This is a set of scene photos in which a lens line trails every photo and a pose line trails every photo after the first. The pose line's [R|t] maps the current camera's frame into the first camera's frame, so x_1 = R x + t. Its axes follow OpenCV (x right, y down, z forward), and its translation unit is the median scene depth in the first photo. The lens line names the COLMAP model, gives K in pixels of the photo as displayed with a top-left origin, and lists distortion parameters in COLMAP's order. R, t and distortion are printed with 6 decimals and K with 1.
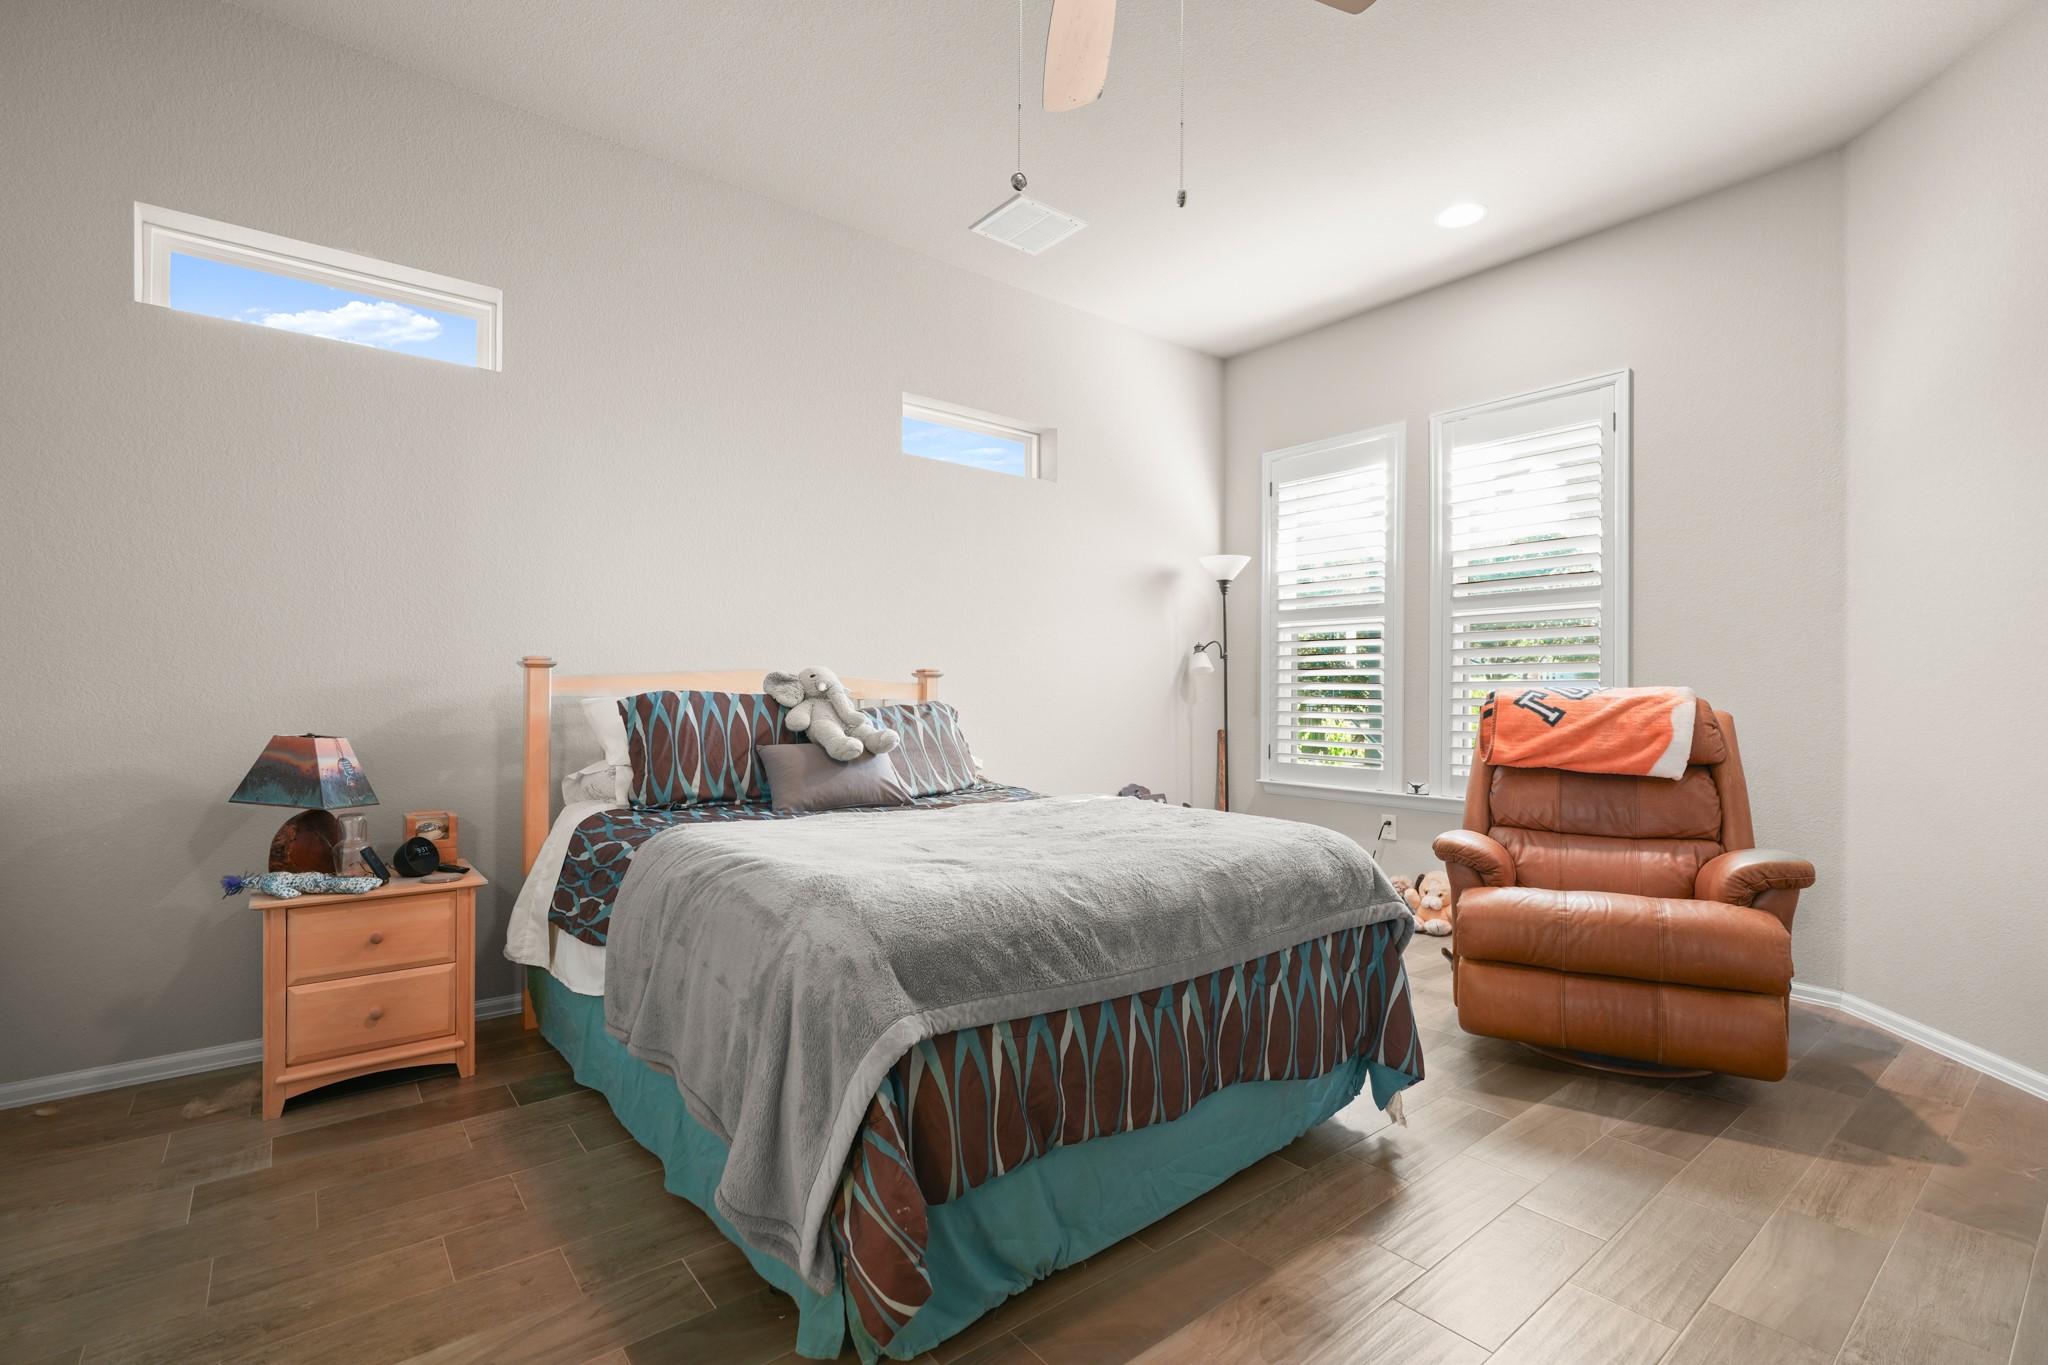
lens RADIAL K [[933.3, 0, 1025.9], [0, 933.3, 689.3], [0, 0, 1]] dist [-0.016937, 0.000351]
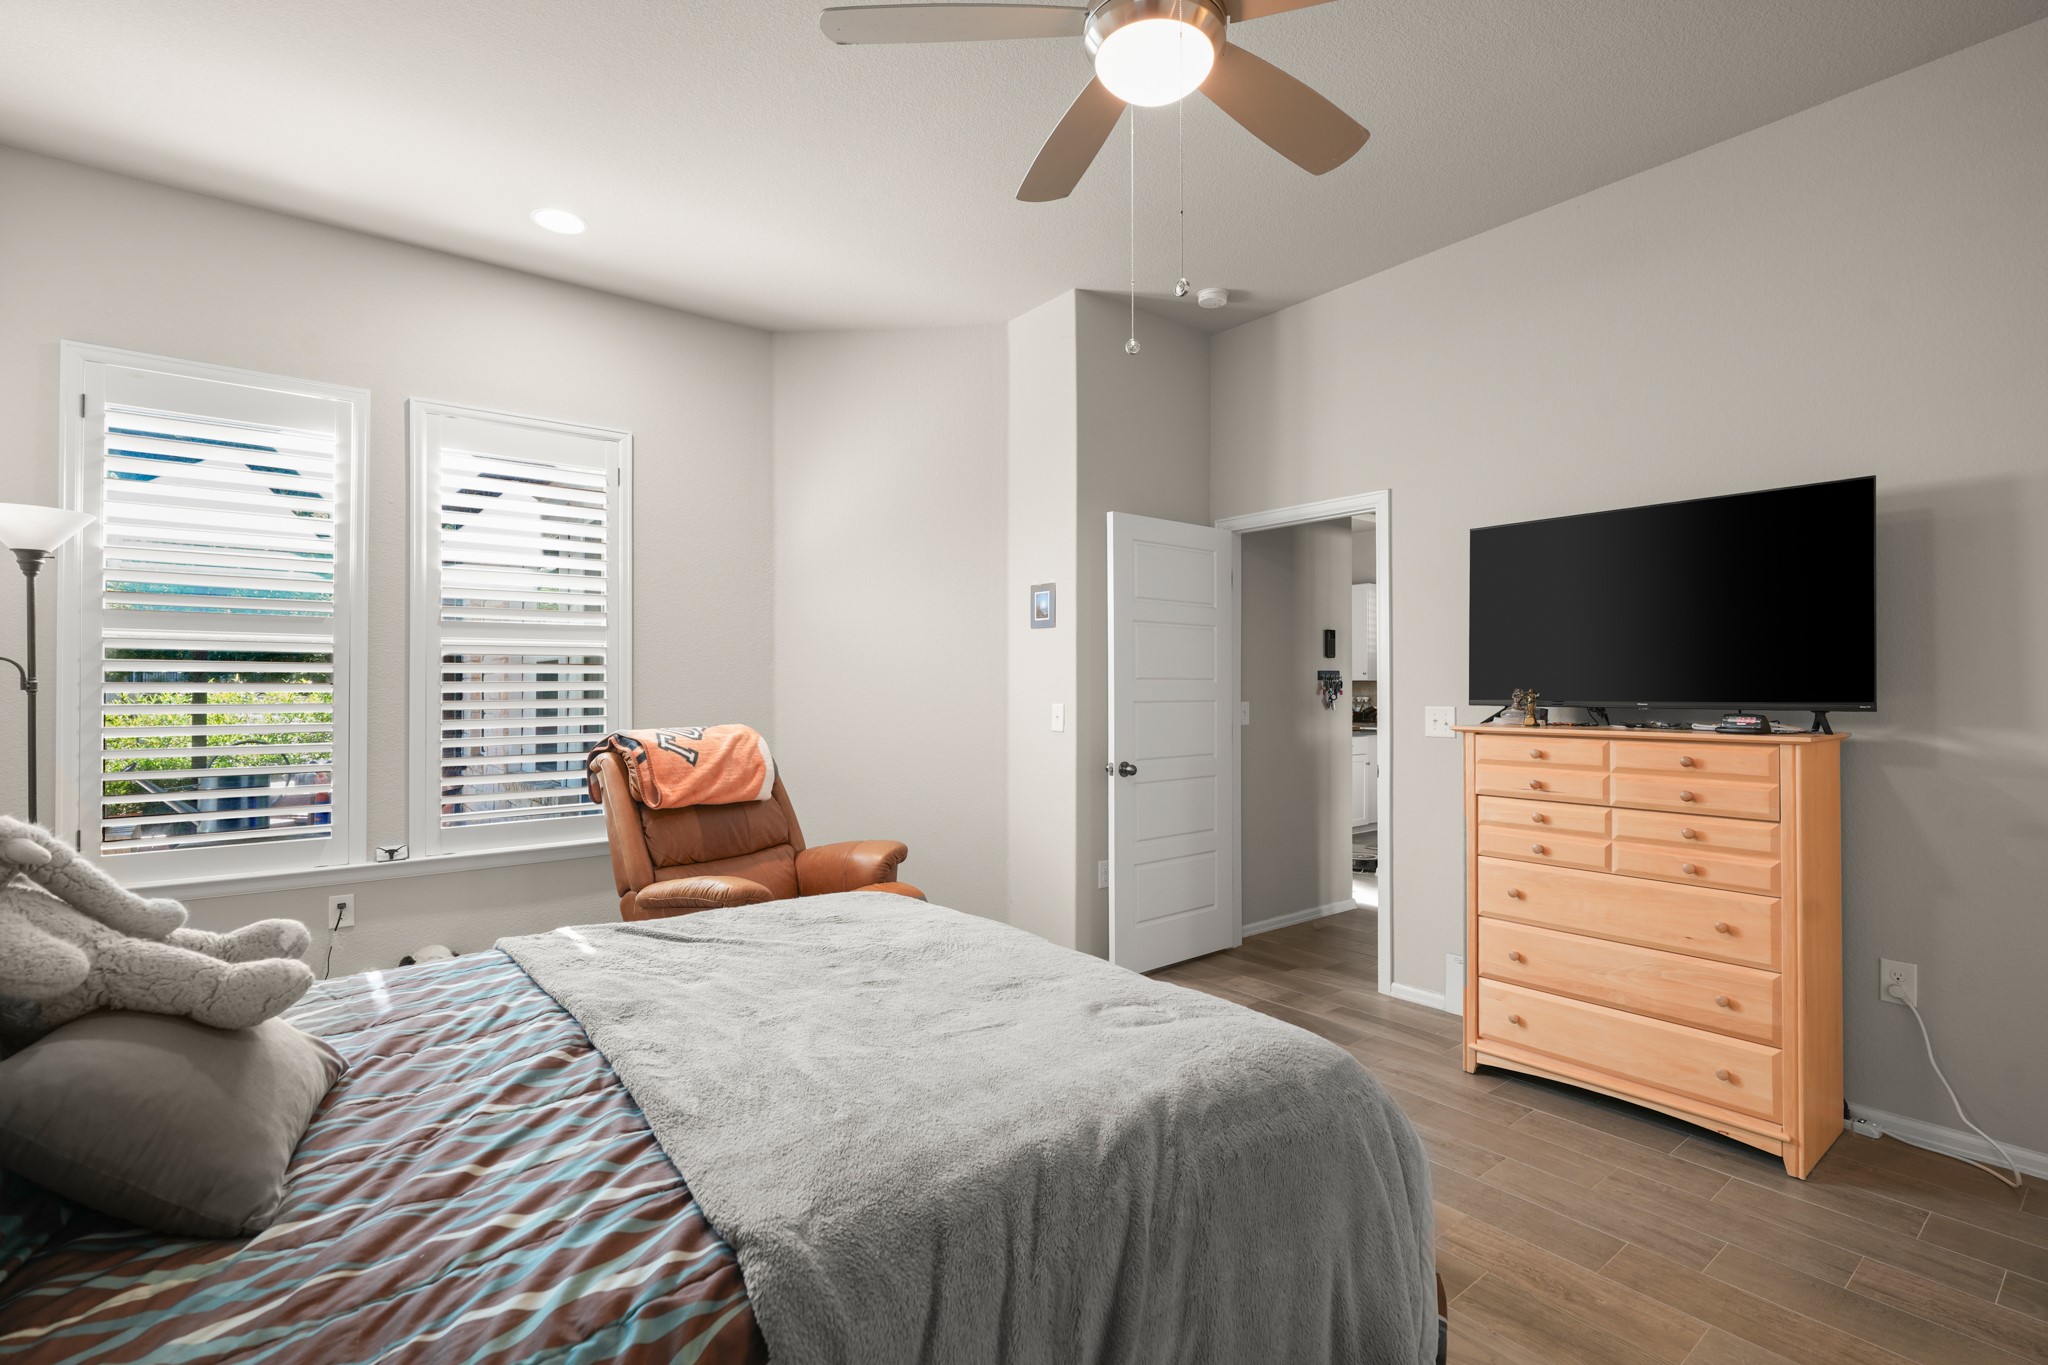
lens RADIAL K [[933.3, 0, 1025.4], [0, 933.3, 679.7], [0, 0, 1]] dist [-0.016937, 0.000351]
pose [[-0.005509, 0.000907, 0.999984, -0.513511], [-0.004295, 0.999990, -0.000931, -0.060822], [-0.999976, -0.004300, -0.005505, 0.606293]]
